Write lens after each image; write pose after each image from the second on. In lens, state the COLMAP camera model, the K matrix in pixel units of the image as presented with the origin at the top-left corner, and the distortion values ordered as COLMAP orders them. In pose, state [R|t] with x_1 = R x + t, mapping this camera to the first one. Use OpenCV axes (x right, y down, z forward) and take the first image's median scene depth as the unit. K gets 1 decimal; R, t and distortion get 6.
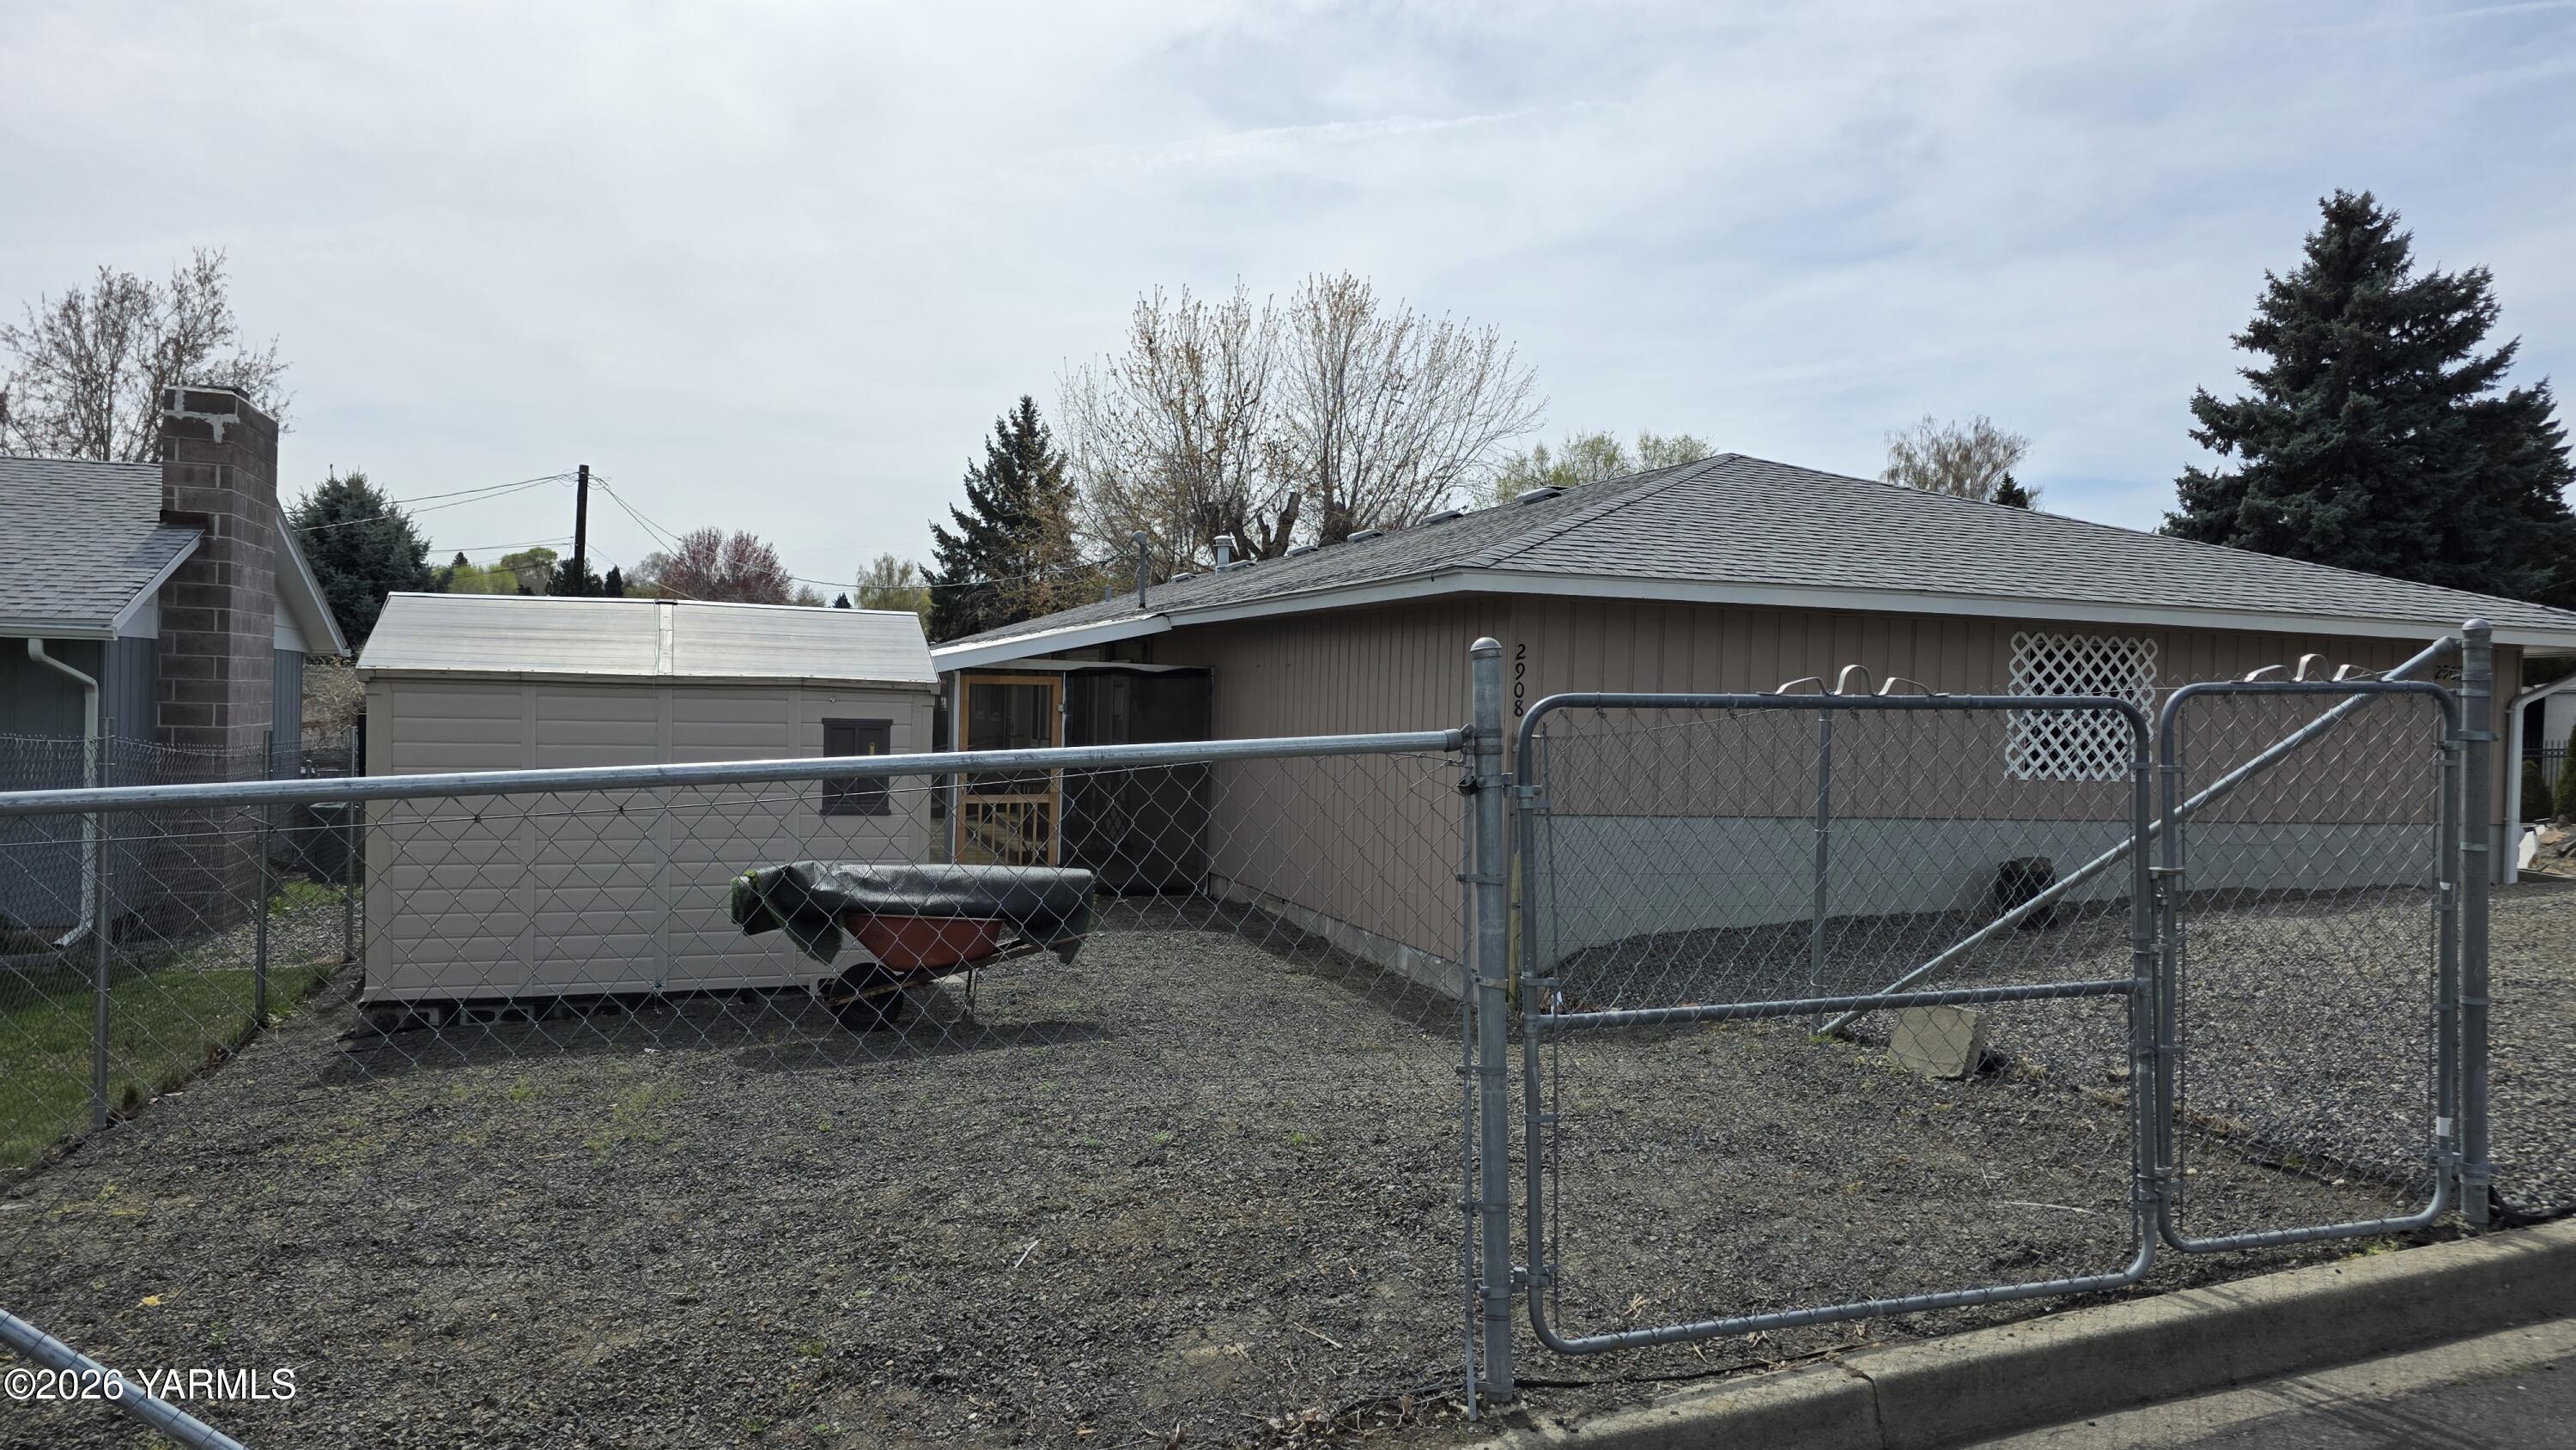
lens RADIAL K [[1715.7, 0, 1288.0], [0, 1715.7, 725.0], [0, 0, 1]] dist [0.060064, -0.042276]
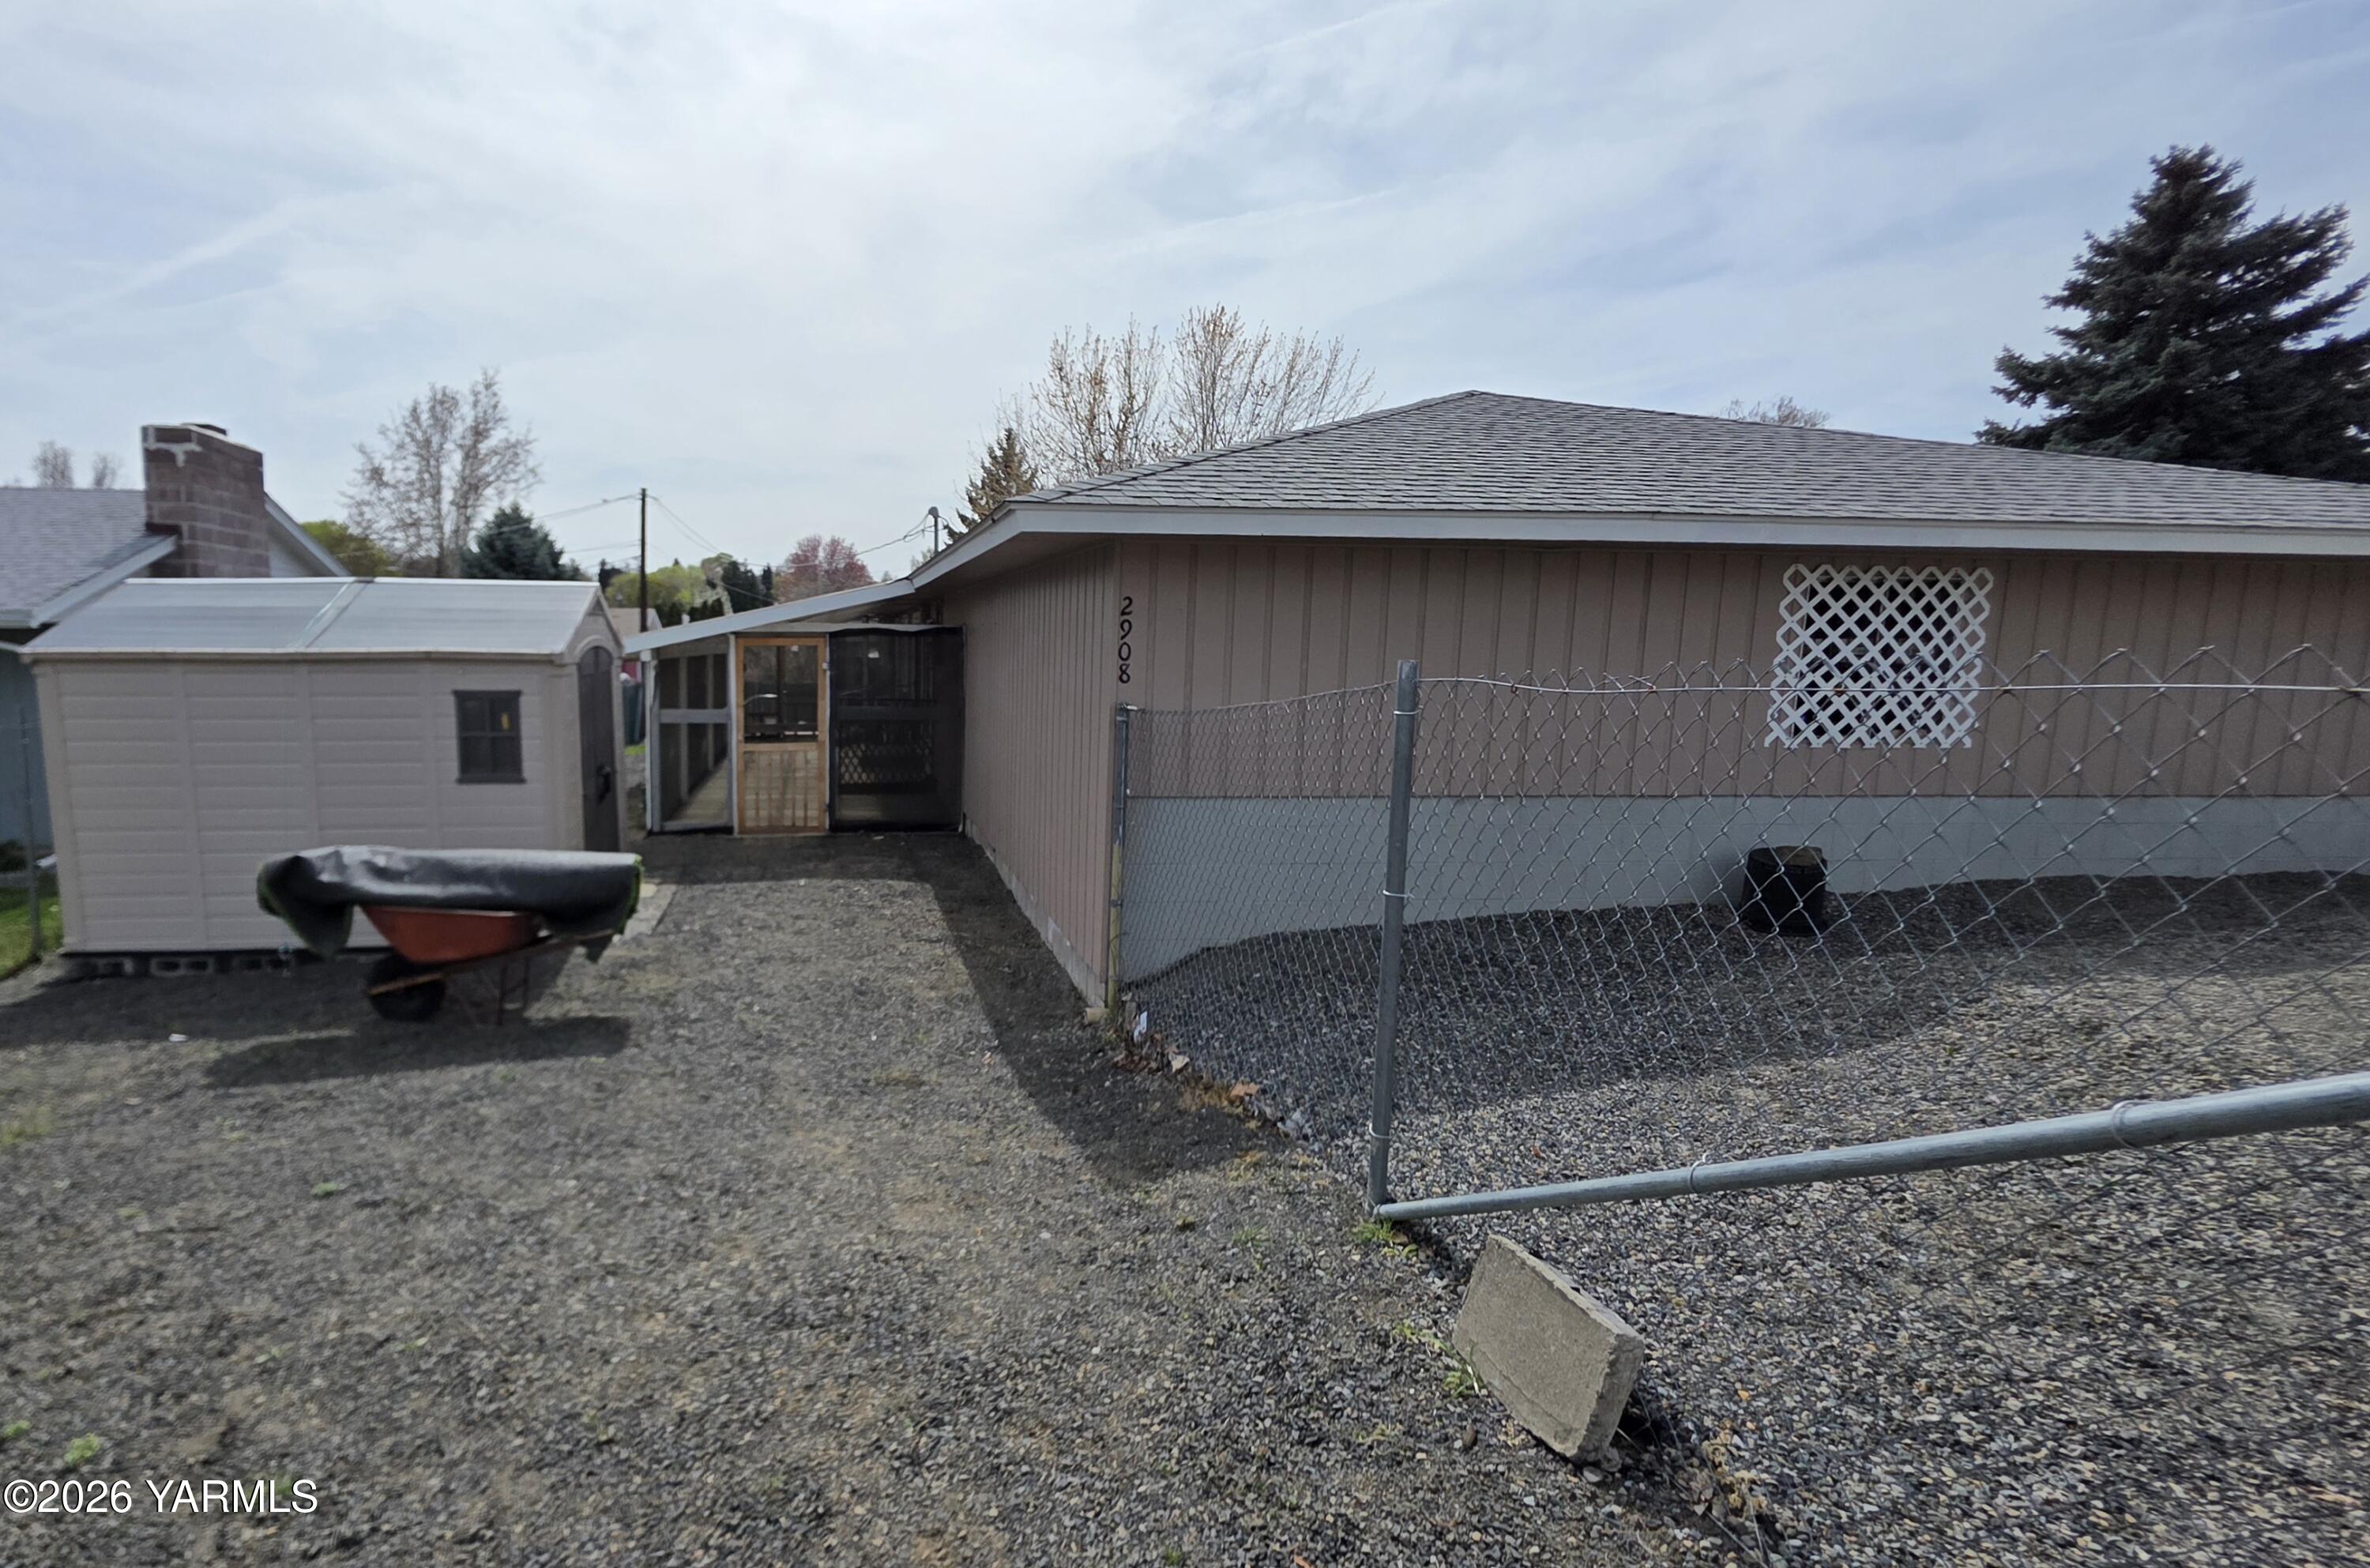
lens RADIAL K [[854.2, 0, 1174.1], [0, 854.2, 734.1], [0, 0, 1]] dist [0.002272, 0.000263]
pose [[0.971001, 0.009614, -0.238883, 0.147920], [0.015693, 0.994473, 0.103811, -0.013215], [0.238561, -0.104549, 0.965483, 0.336200]]
